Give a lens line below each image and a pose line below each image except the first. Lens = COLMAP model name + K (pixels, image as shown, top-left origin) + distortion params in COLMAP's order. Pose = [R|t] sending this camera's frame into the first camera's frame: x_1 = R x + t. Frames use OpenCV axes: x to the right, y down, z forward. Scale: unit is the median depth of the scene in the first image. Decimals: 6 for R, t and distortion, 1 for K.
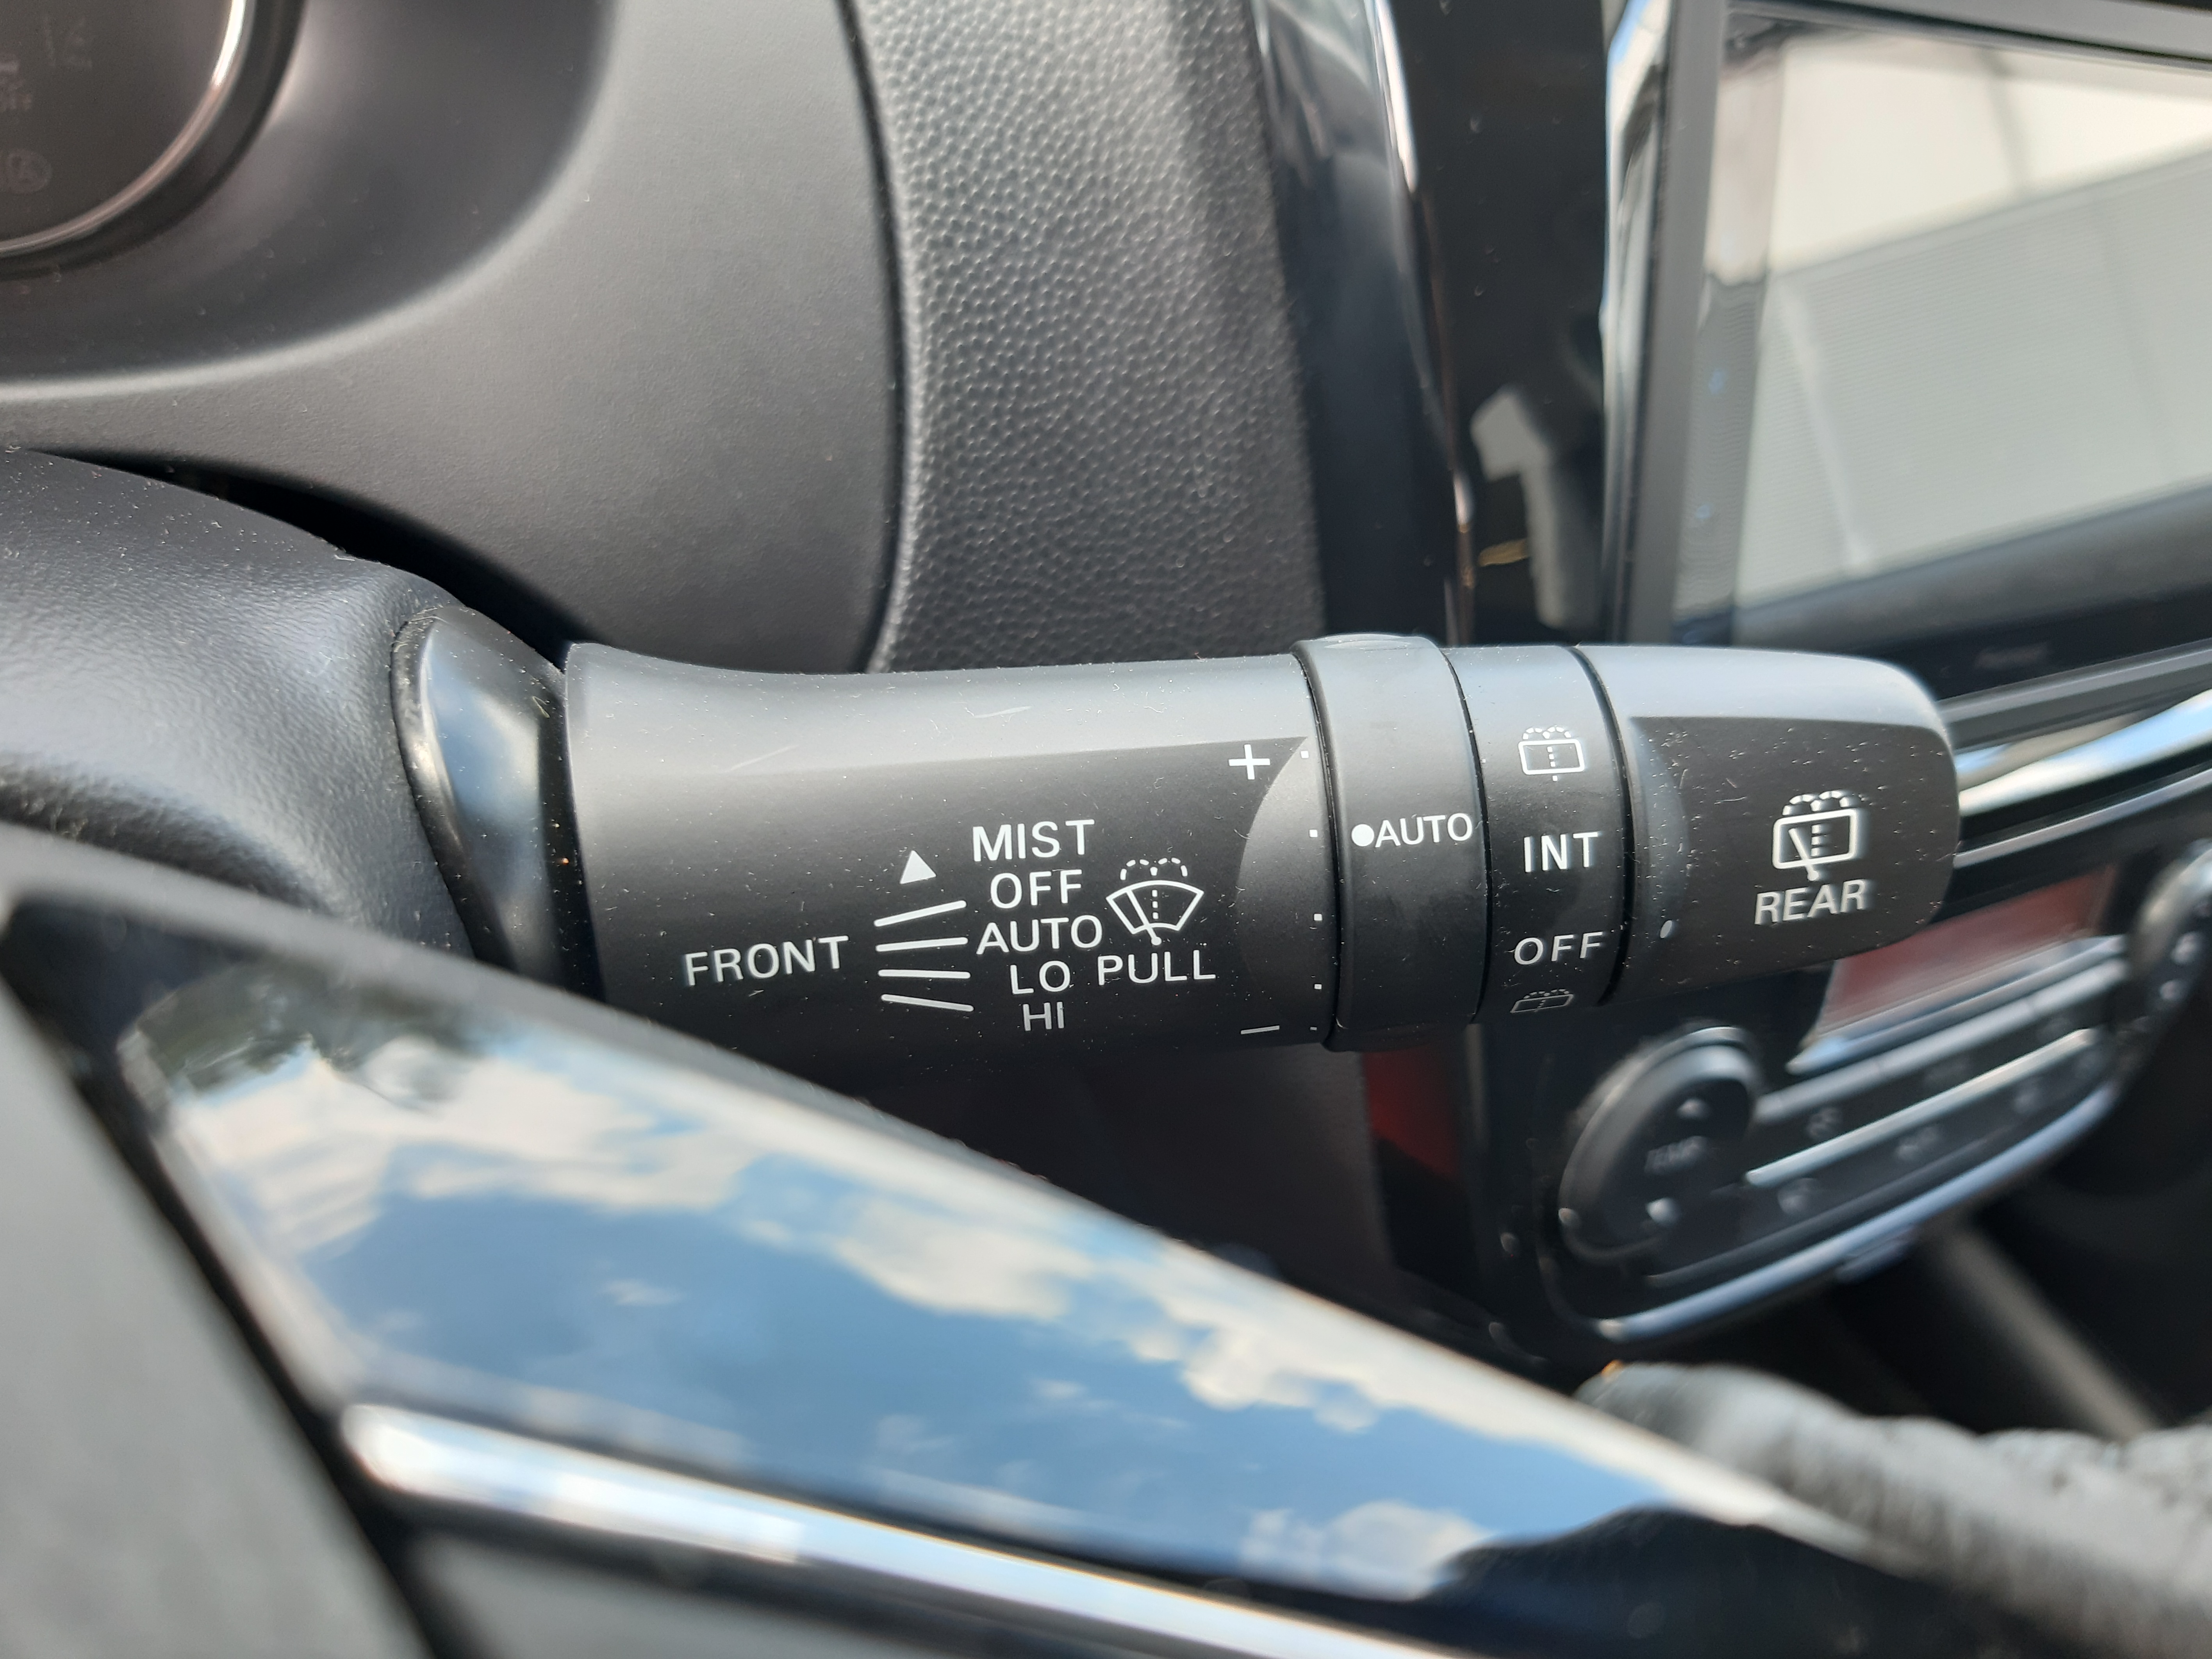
lens RADIAL K [[1804.1, 0, 1106.0], [0, 1804.1, 829.5], [0, 0, 1]] dist [-0.005729, 0.003463]
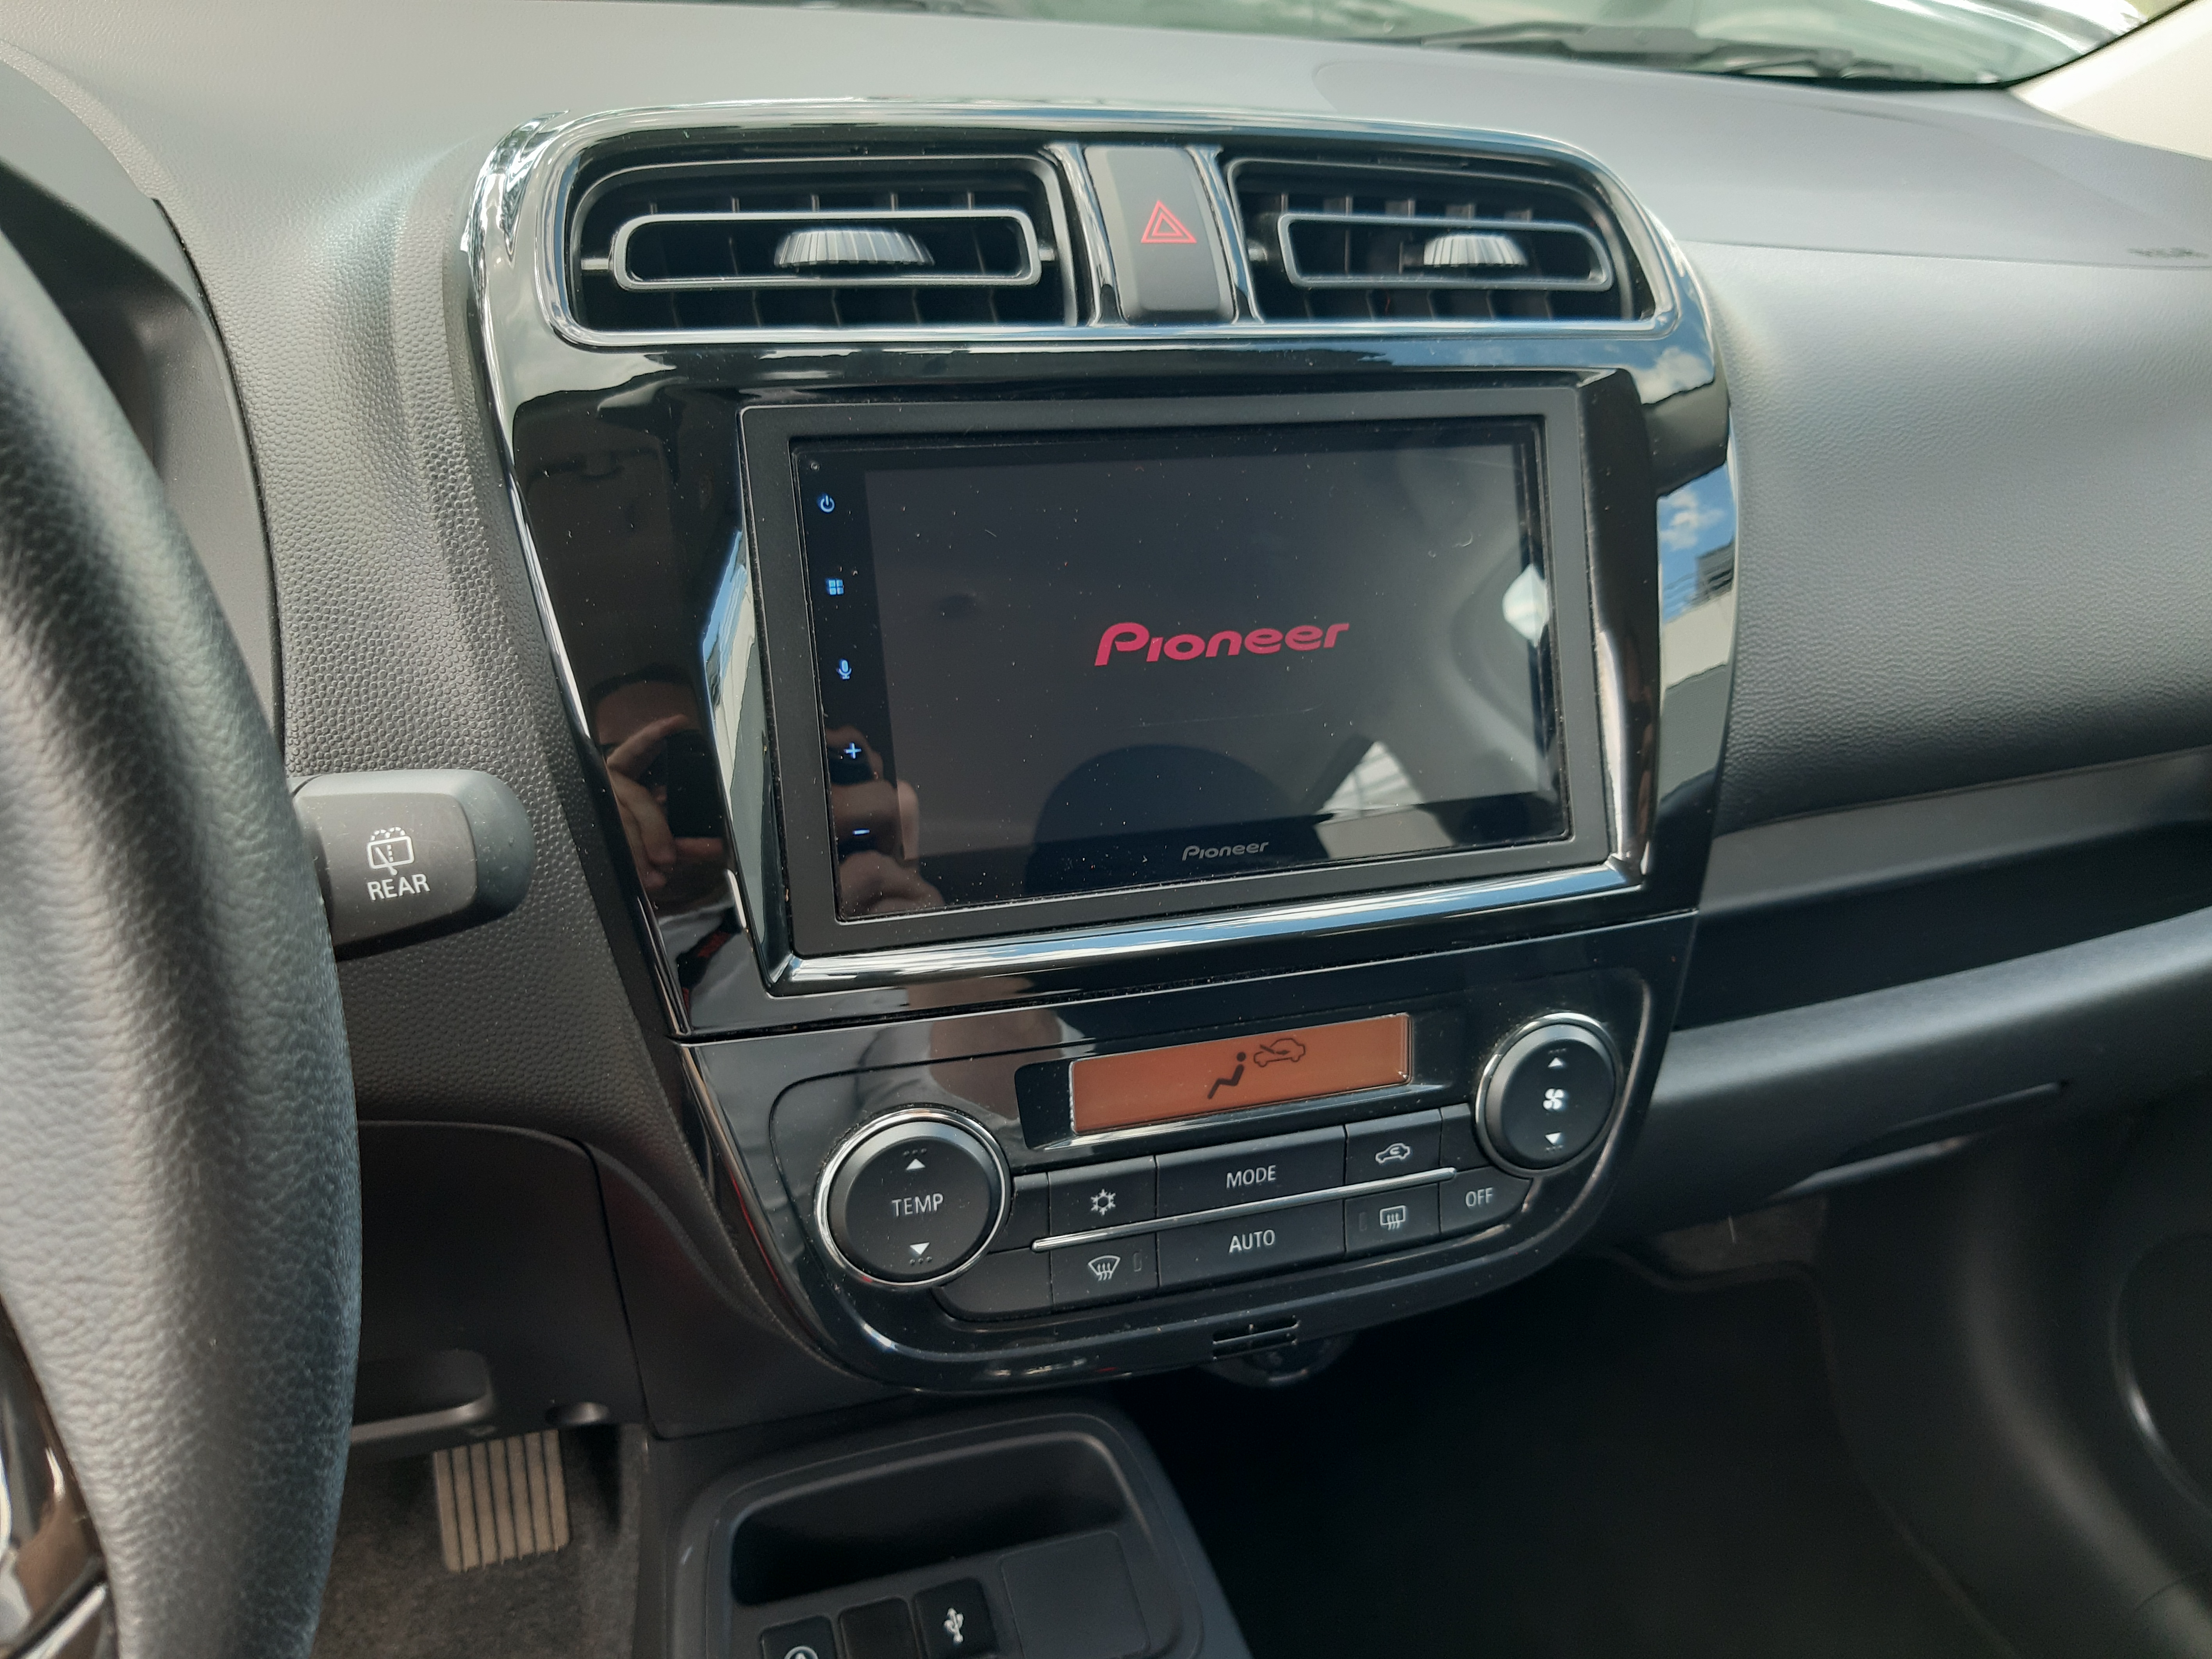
lens RADIAL K [[1804.1, 0, 1106.0], [0, 1804.1, 829.5], [0, 0, 1]] dist [-0.005729, 0.003463]
pose [[0.953927, -0.072616, -0.291120, 1.237724], [0.000252, 0.970465, -0.241243, 0.329112], [0.300040, 0.230055, 0.925770, -0.430803]]
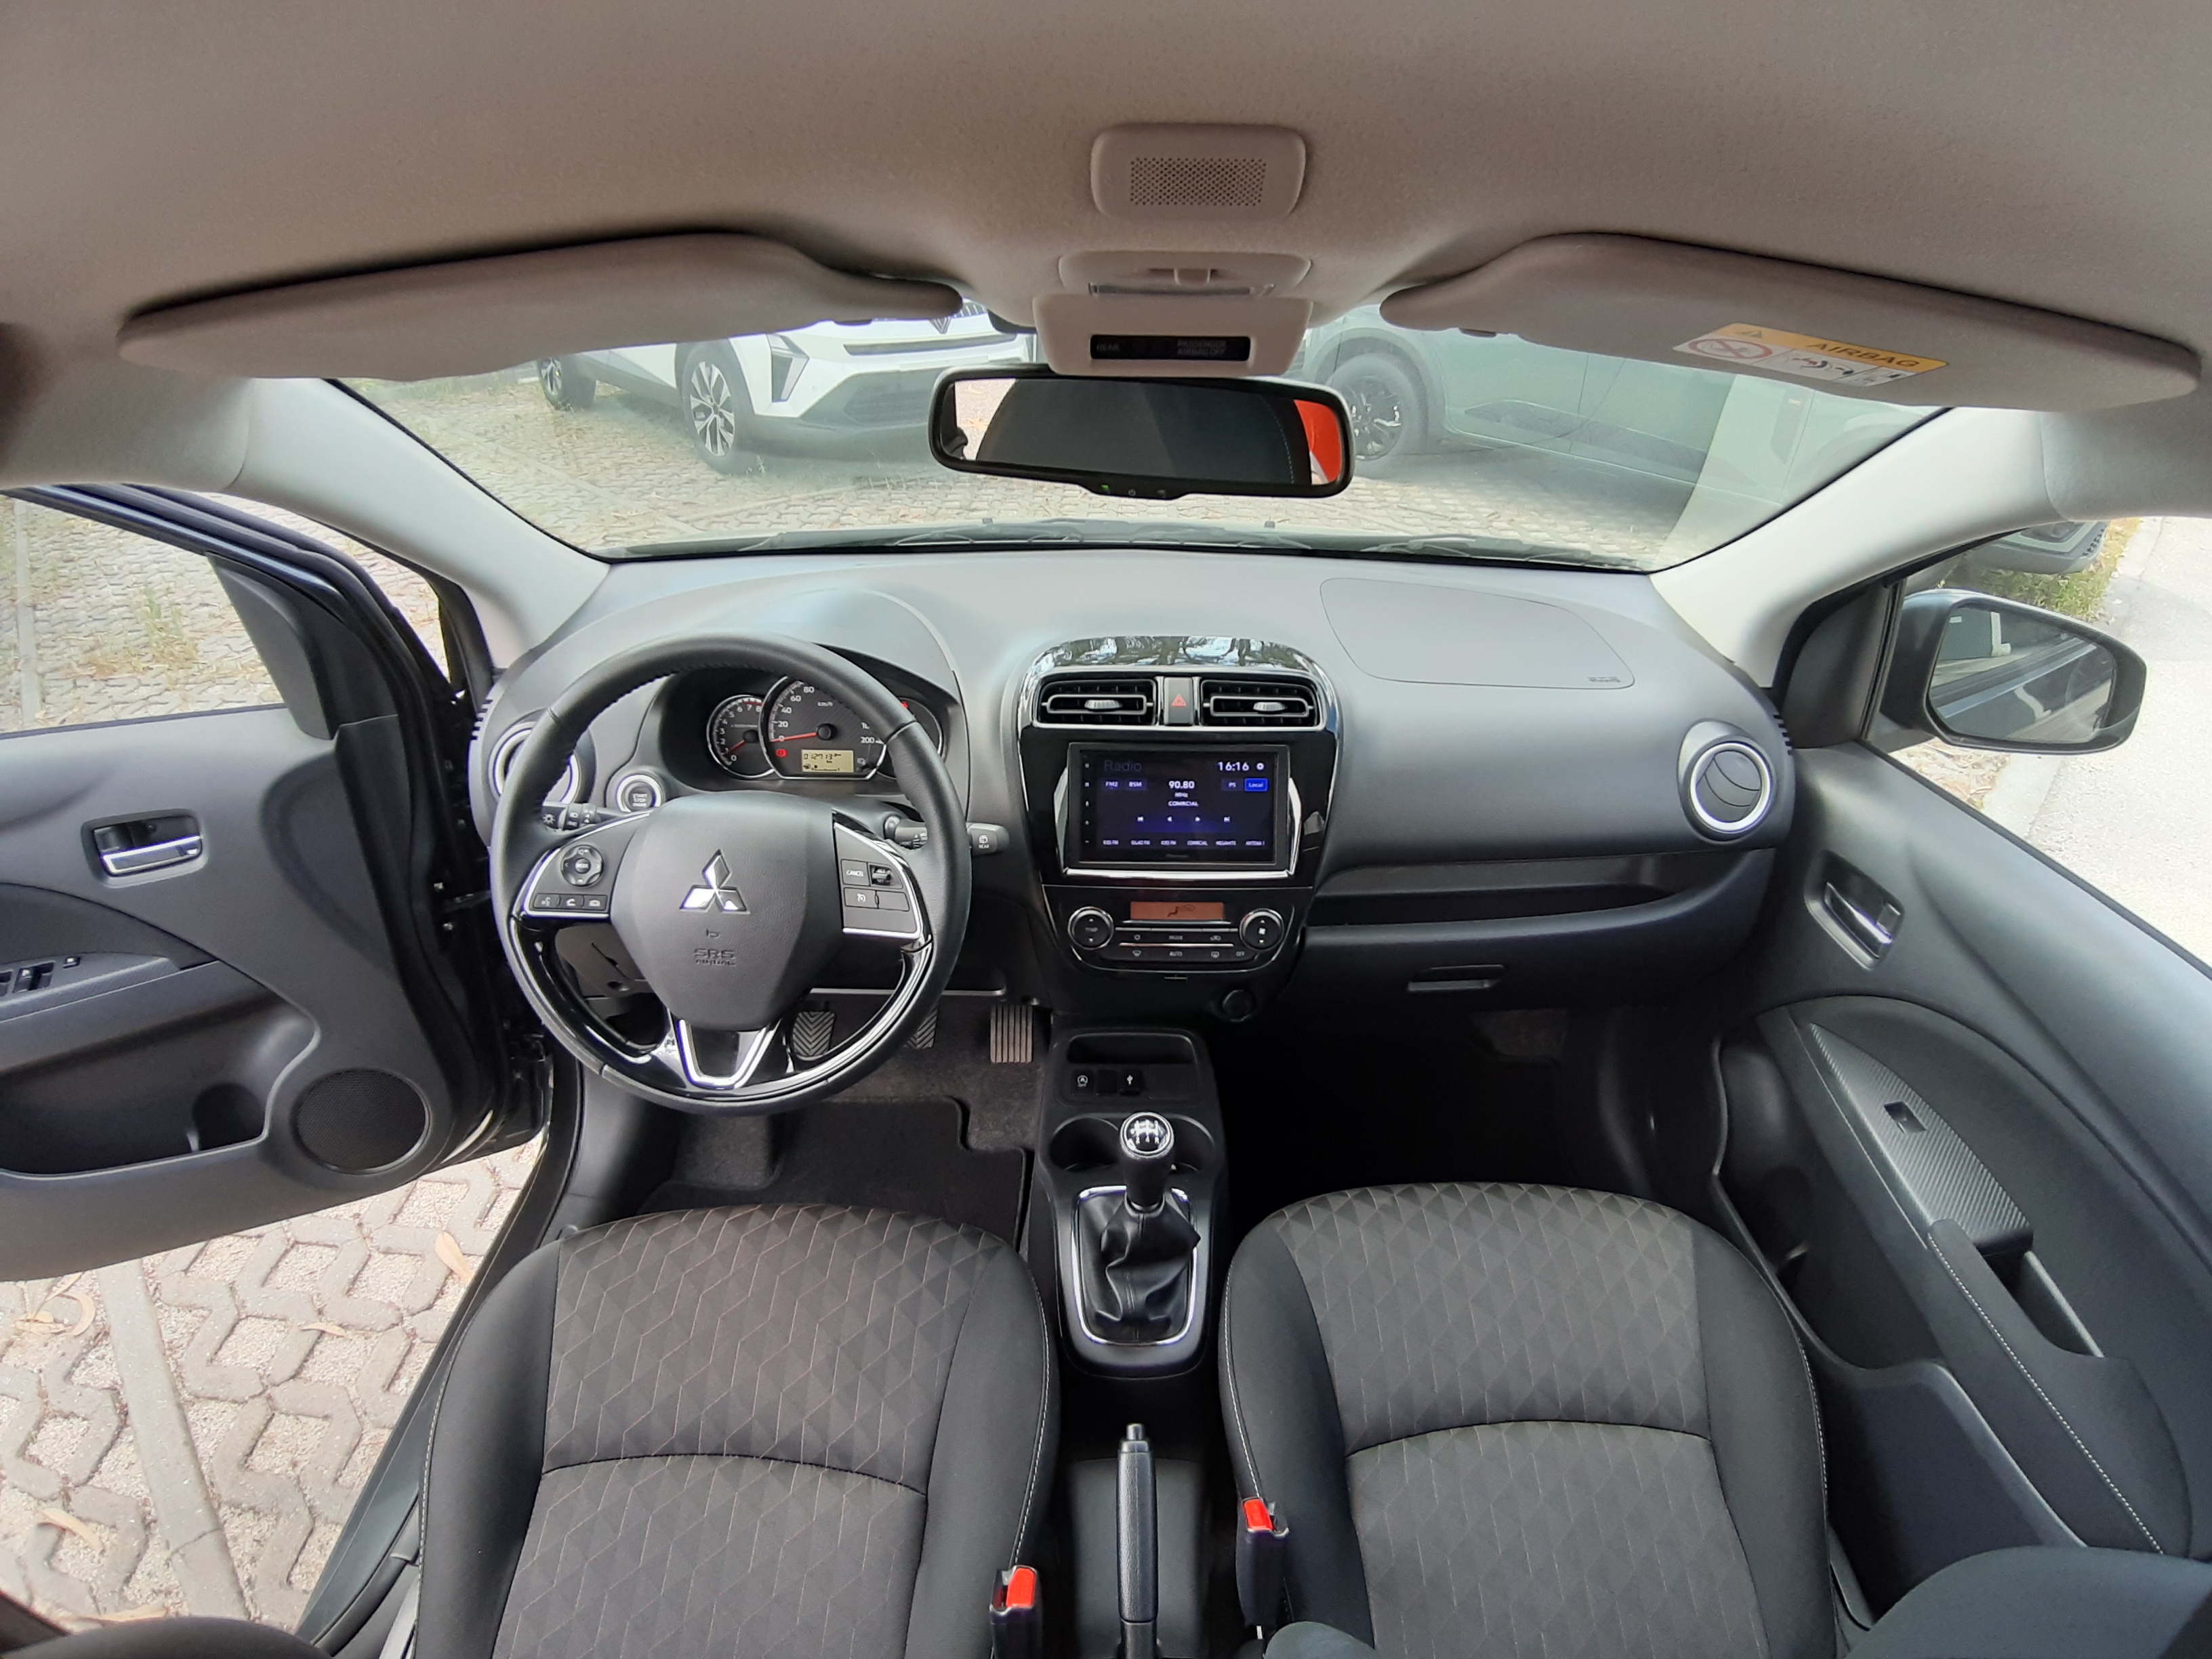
lens RADIAL K [[1157.3, 0, 1106.0], [0, 1157.3, 829.5], [0, 0, 1]] dist [0.000025, -0.000019]
pose [[0.822831, 0.046680, -0.566366, 3.424574], [-0.177672, 0.967791, -0.178362, 0.730482], [0.539798, 0.247389, 0.804622, -2.880972]]
